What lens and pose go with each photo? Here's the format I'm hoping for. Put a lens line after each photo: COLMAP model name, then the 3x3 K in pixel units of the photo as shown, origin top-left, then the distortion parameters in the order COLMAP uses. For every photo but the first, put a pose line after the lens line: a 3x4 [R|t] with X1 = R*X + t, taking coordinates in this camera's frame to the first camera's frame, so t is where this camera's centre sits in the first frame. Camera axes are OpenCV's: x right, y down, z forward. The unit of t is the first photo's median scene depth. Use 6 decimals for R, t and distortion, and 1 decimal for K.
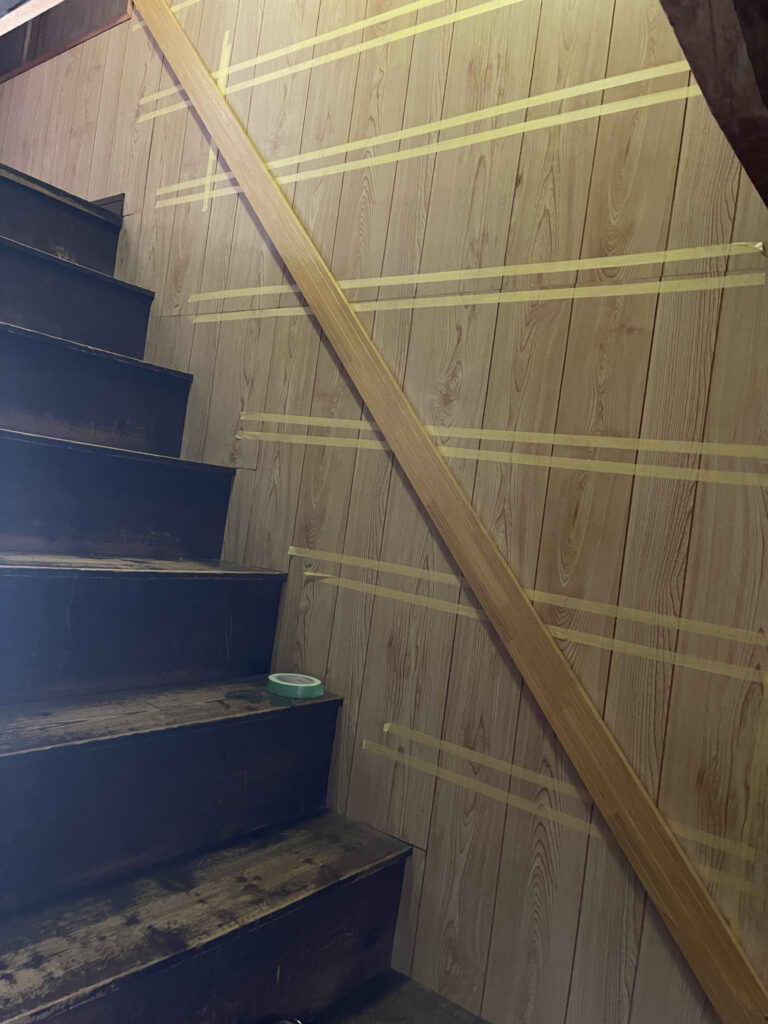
lens RADIAL K [[771.3, 0, 384.6], [0, 771.3, 501.0], [0, 0, 1]] dist [0.083507, -0.110979]
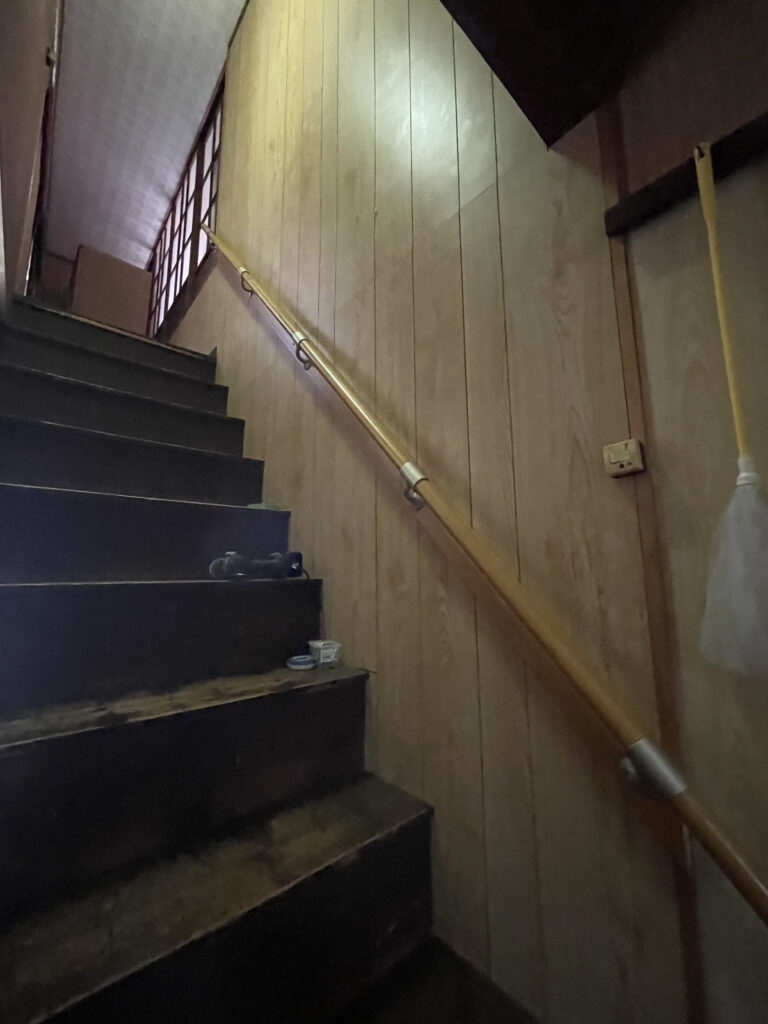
lens RADIAL K [[411.7, 0, 384.4], [0, 411.7, 510.5], [0, 0, 1]] dist [-0.002235, 0.000020]
pose [[0.969804, -0.170366, -0.174514, 0.222237], [0.143184, 0.976991, -0.158070, 0.281249], [0.197429, 0.128309, 0.971884, 0.281910]]
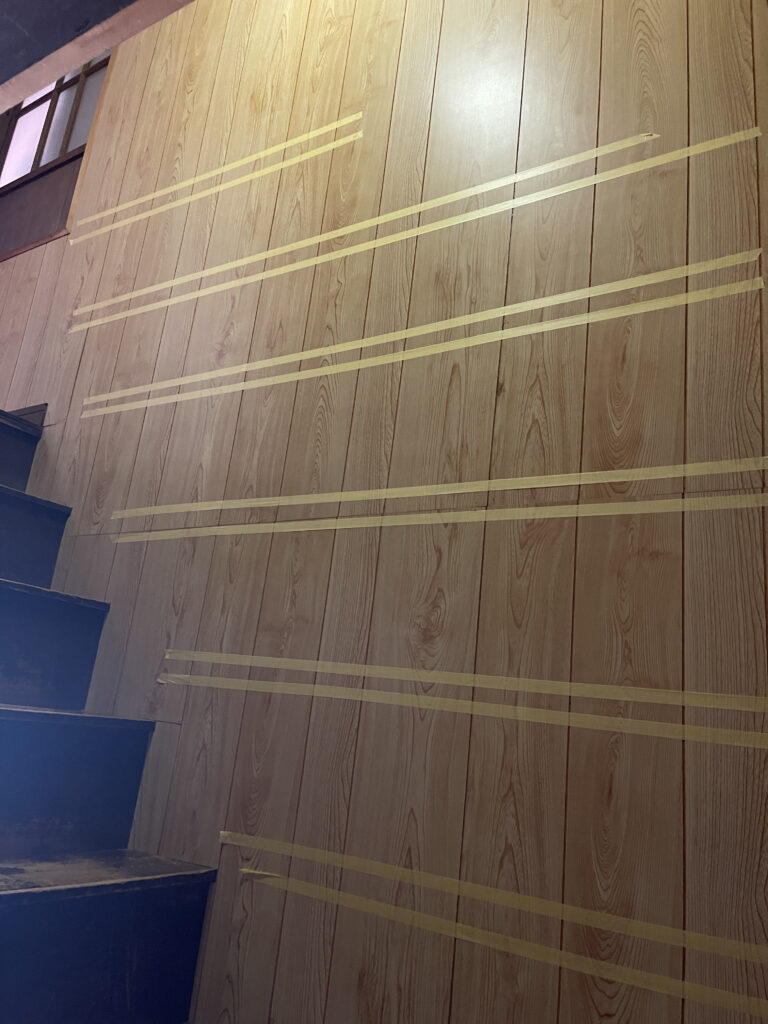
lens RADIAL K [[768.8, 0, 390.4], [0, 768.8, 510.1], [0, 0, 1]] dist [0.068222, -0.086564]
pose [[0.995452, 0.000755, 0.095256, -0.034879], [0.023510, 0.967089, -0.253351, -0.055120], [-0.092313, 0.254438, 0.962673, 0.193675]]
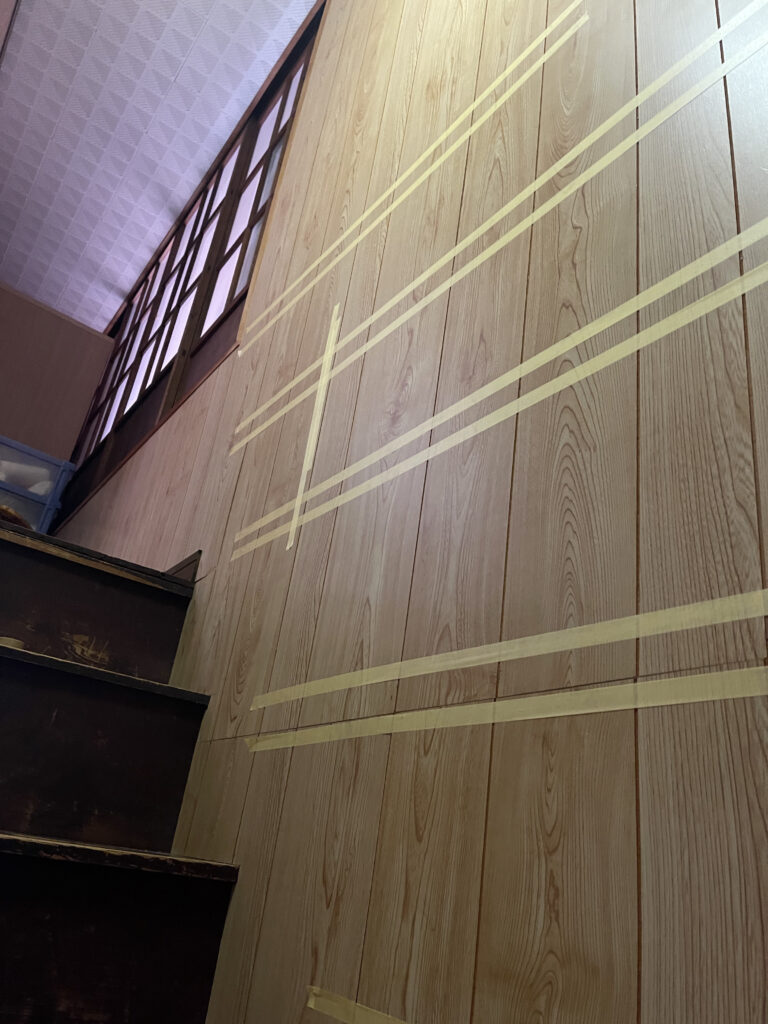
lens RADIAL K [[772.6, 0, 383.8], [0, 772.6, 514.7], [0, 0, 1]] dist [0.075979, -0.097316]
pose [[0.958158, -0.130202, -0.254914, -0.020908], [0.000078, 0.890677, -0.454637, -0.180937], [0.286241, 0.435594, 0.853419, 0.698334]]
